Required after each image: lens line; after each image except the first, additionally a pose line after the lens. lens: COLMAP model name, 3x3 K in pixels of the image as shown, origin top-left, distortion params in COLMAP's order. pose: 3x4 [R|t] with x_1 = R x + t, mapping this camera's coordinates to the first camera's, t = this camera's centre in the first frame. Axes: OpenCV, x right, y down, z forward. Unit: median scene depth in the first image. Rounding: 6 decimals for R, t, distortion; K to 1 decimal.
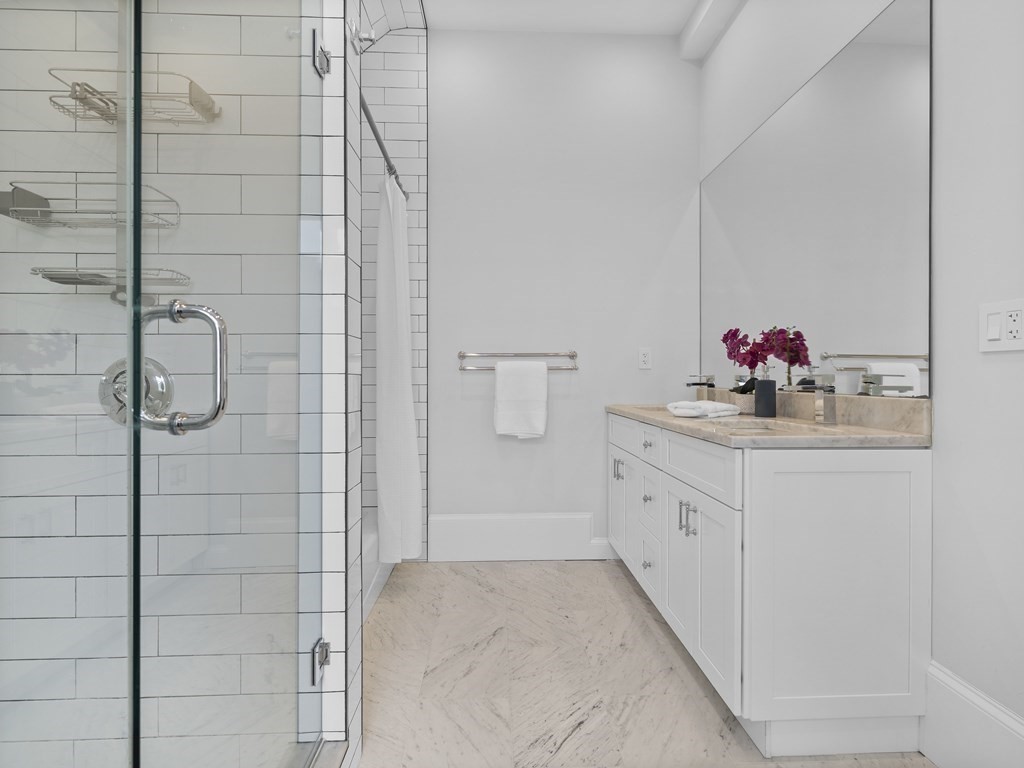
lens RADIAL K [[494.3, 0, 512.2], [0, 494.3, 379.1], [0, 0, 1]] dist [-0.000580, -0.001165]
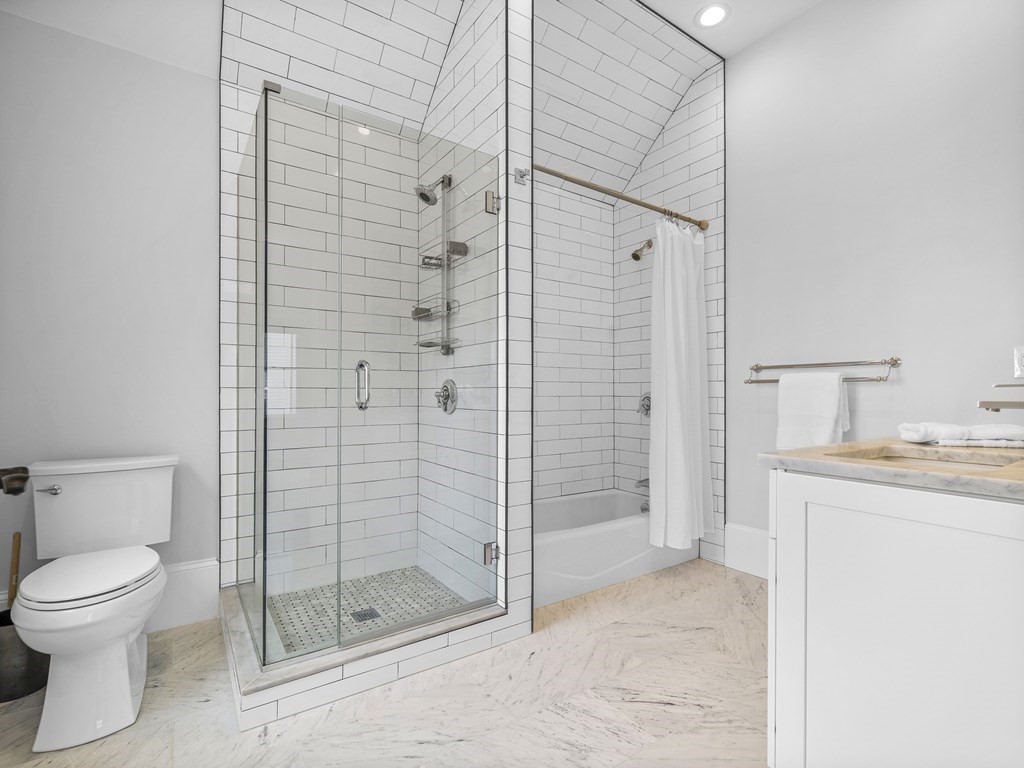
lens RADIAL K [[494.3, 0, 515.2], [0, 494.3, 388.8], [0, 0, 1]] dist [-0.000580, -0.001165]
pose [[0.530550, -0.001863, -0.847651, 0.575593], [-0.004620, 0.999976, -0.005090, 0.001650], [0.847641, 0.006617, 0.530529, 0.076716]]
